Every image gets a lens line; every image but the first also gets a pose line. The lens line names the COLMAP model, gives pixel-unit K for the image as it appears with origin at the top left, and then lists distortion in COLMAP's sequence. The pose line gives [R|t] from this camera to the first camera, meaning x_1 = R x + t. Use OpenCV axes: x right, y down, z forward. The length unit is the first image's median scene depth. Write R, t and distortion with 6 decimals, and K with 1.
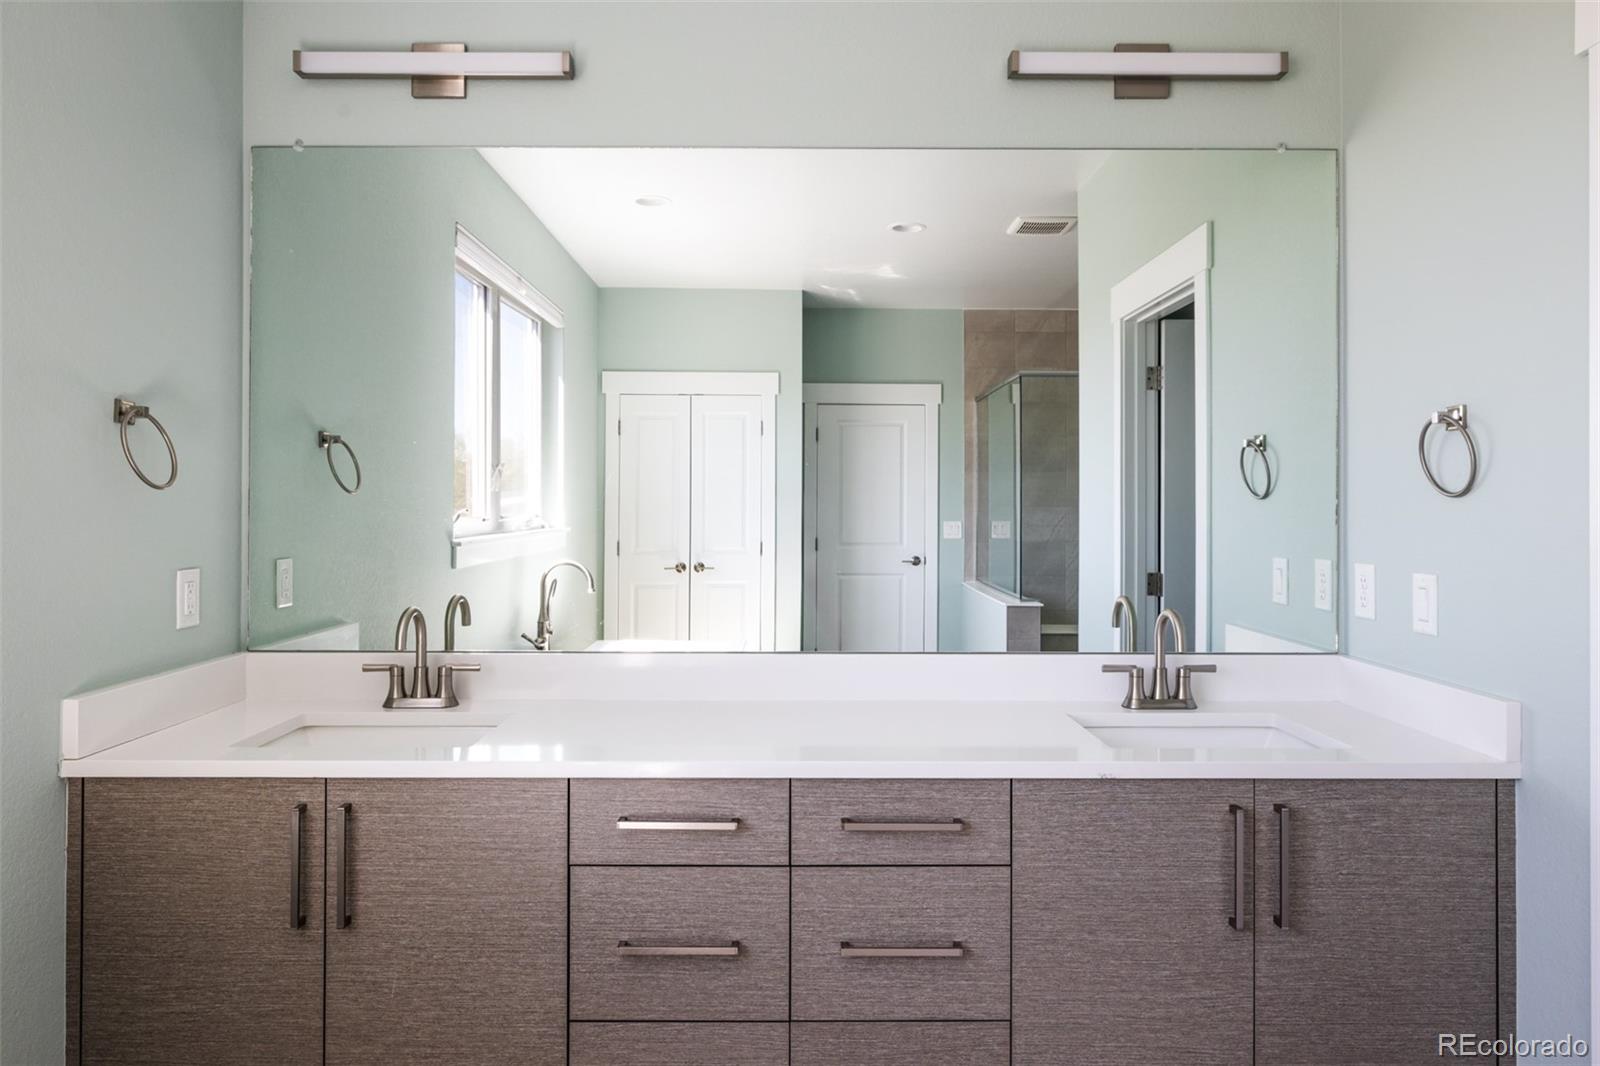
lens RADIAL K [[1057.4, 0, 794.1], [0, 1057.4, 507.9], [0, 0, 1]] dist [-0.001293, 0.000475]
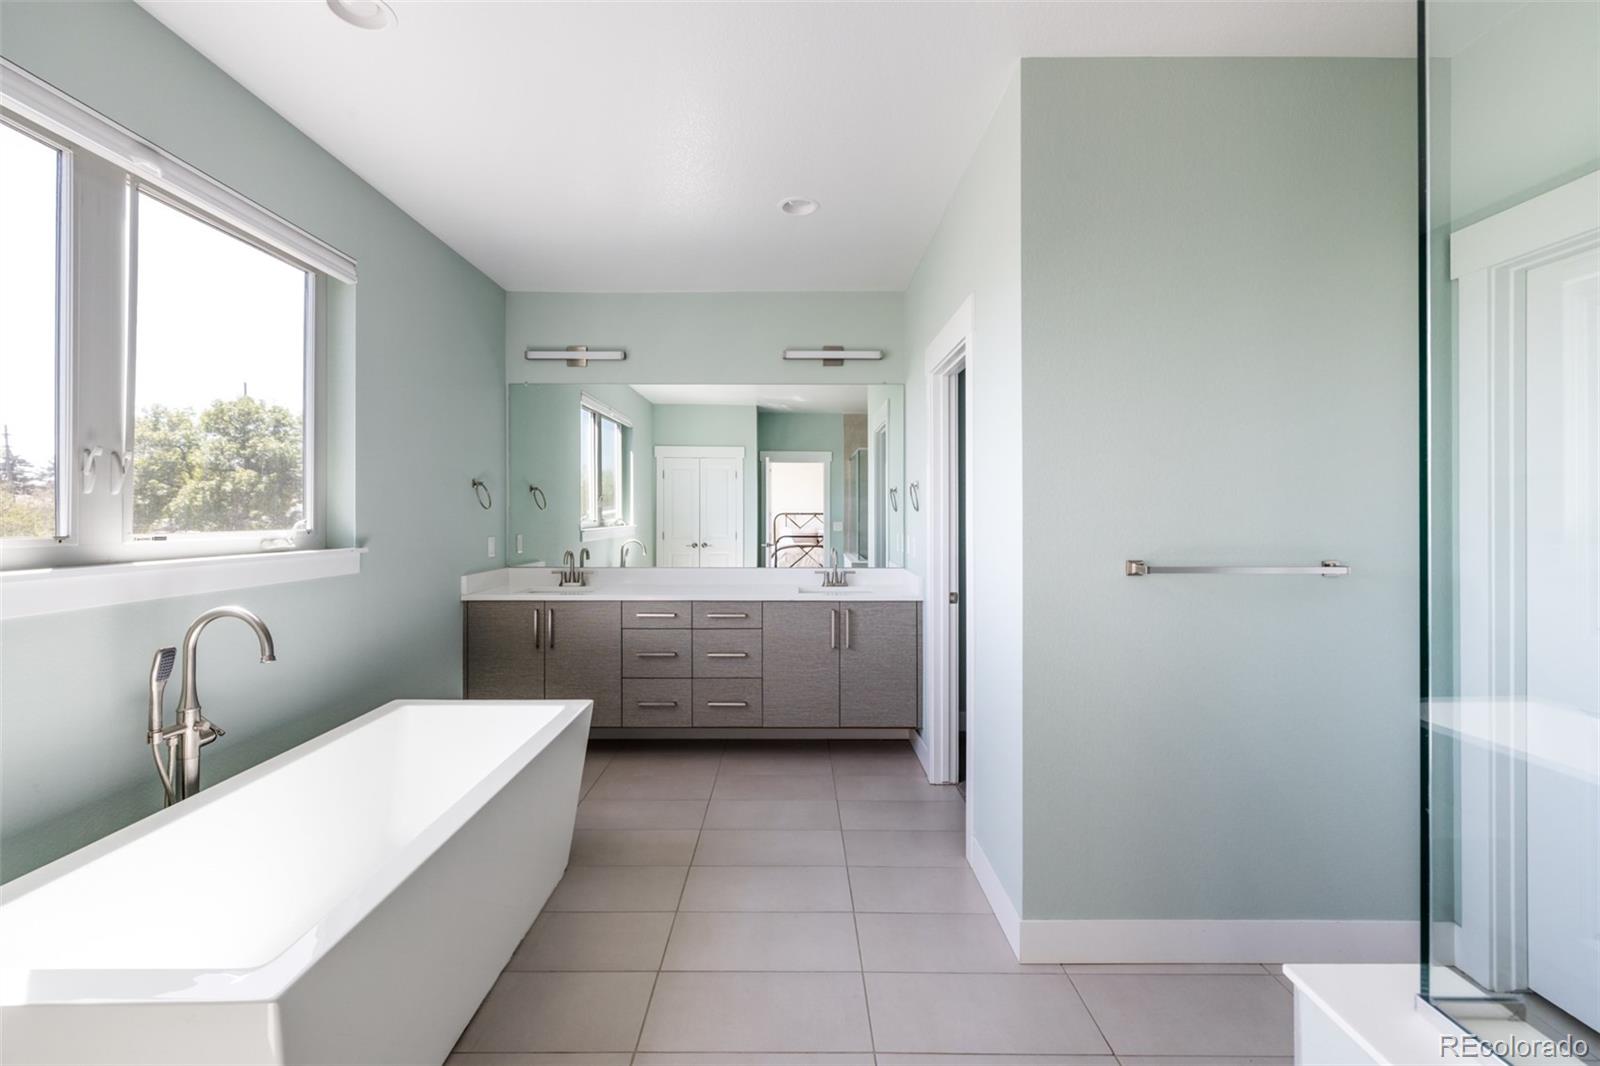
lens RADIAL K [[694.6, 0, 802.9], [0, 694.6, 526.0], [0, 0, 1]] dist [-0.000495, 0.000292]
pose [[0.999982, -0.001456, 0.005834, 0.246909], [0.001363, 0.999874, 0.015824, -0.000585], [-0.005856, -0.015816, 0.999858, -0.837508]]
